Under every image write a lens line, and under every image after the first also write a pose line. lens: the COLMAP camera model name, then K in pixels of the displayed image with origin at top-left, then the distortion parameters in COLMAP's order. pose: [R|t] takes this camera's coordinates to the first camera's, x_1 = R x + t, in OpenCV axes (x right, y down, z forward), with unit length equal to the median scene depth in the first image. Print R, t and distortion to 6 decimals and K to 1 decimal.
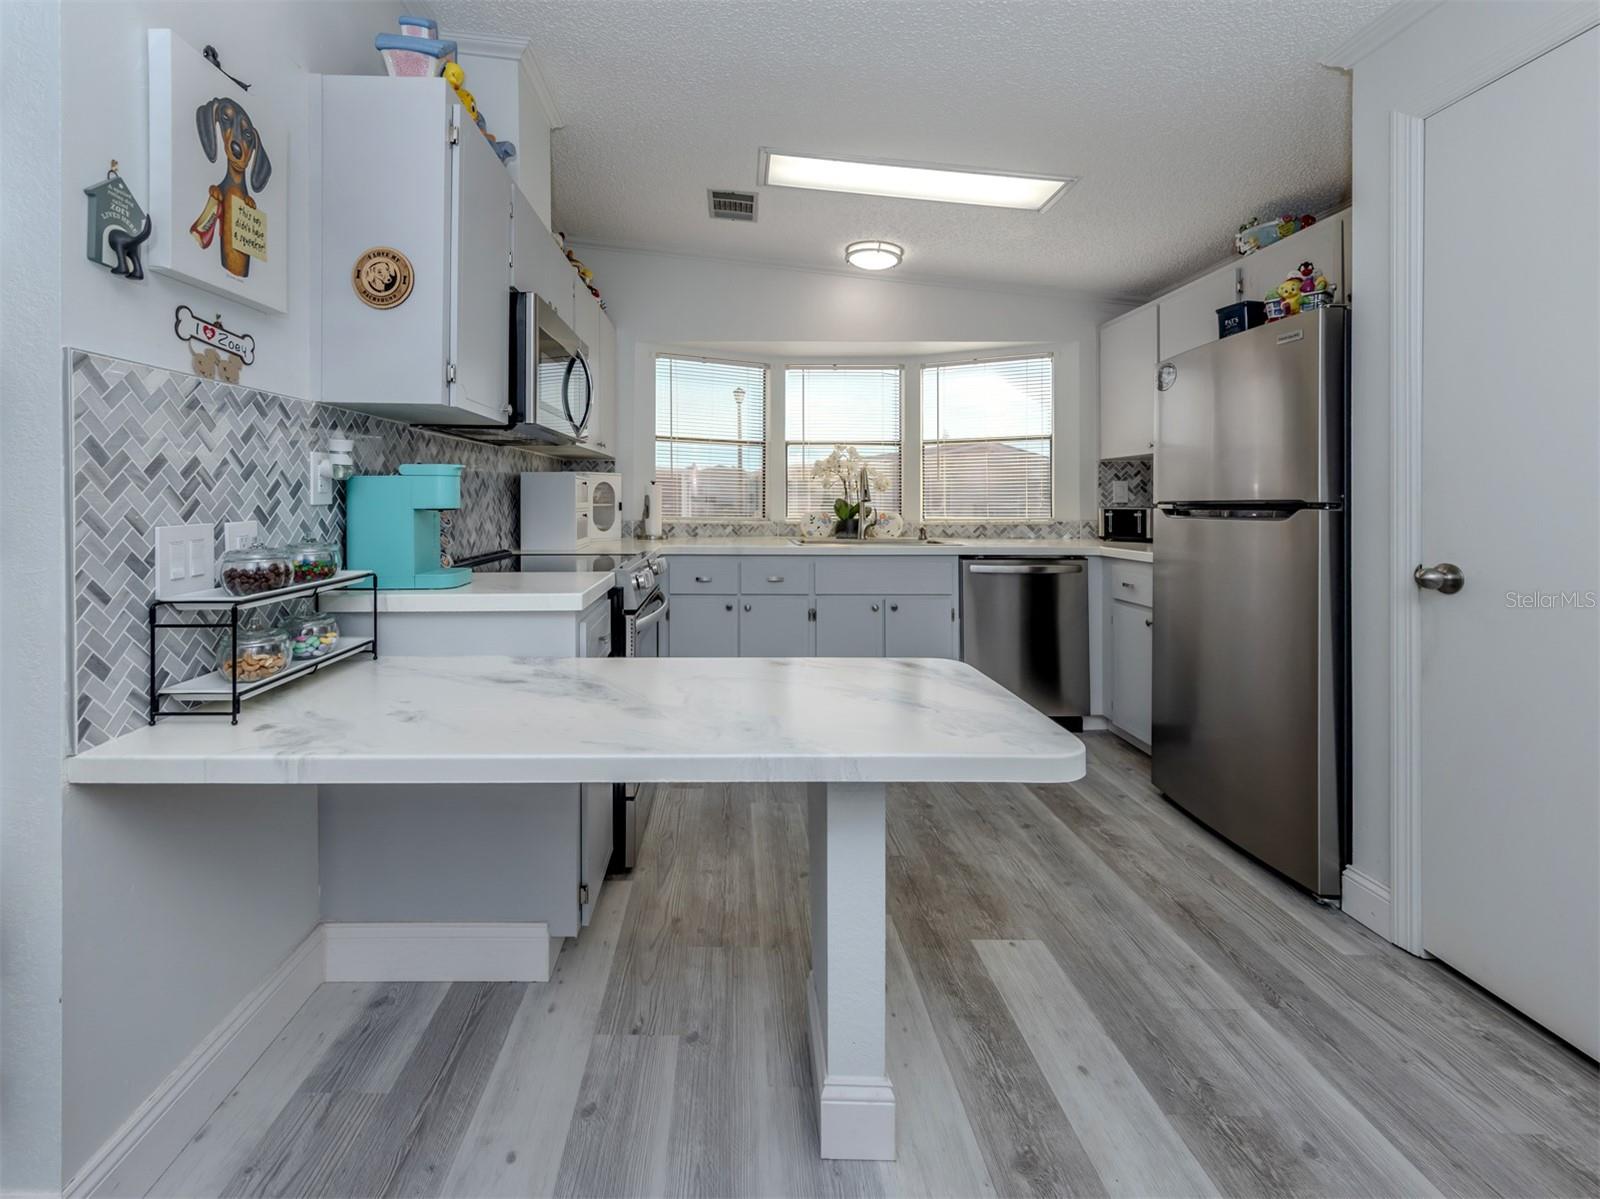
lens RADIAL K [[683.3, 0, 719.2], [0, 683.3, 506.7], [0, 0, 1]] dist [0.012405, -0.000351]
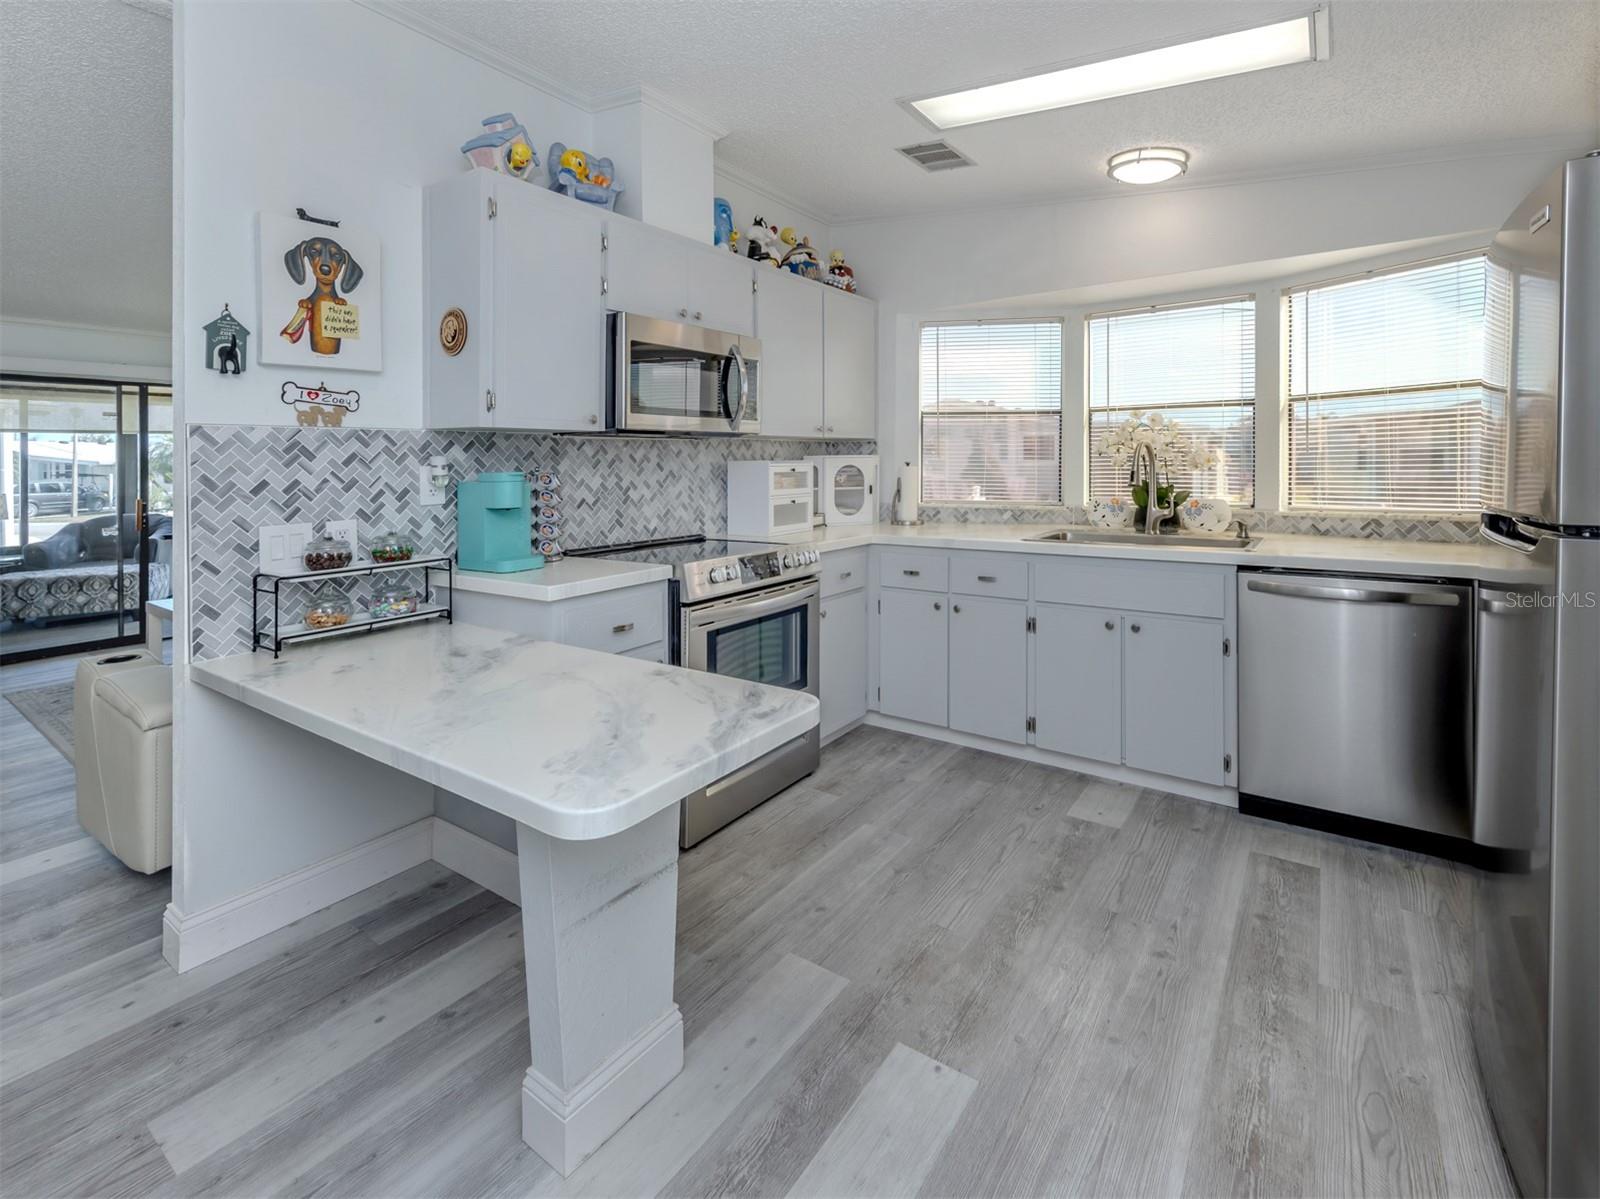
lens RADIAL K [[735.0, 0, 801.6], [0, 735.0, 470.8], [0, 0, 1]] dist [0.011588, -0.000703]
pose [[0.824398, -0.007718, -0.565958, 0.810589], [0.008608, 0.999962, -0.001098, -0.059552], [0.565946, -0.003967, 0.824433, 0.211453]]
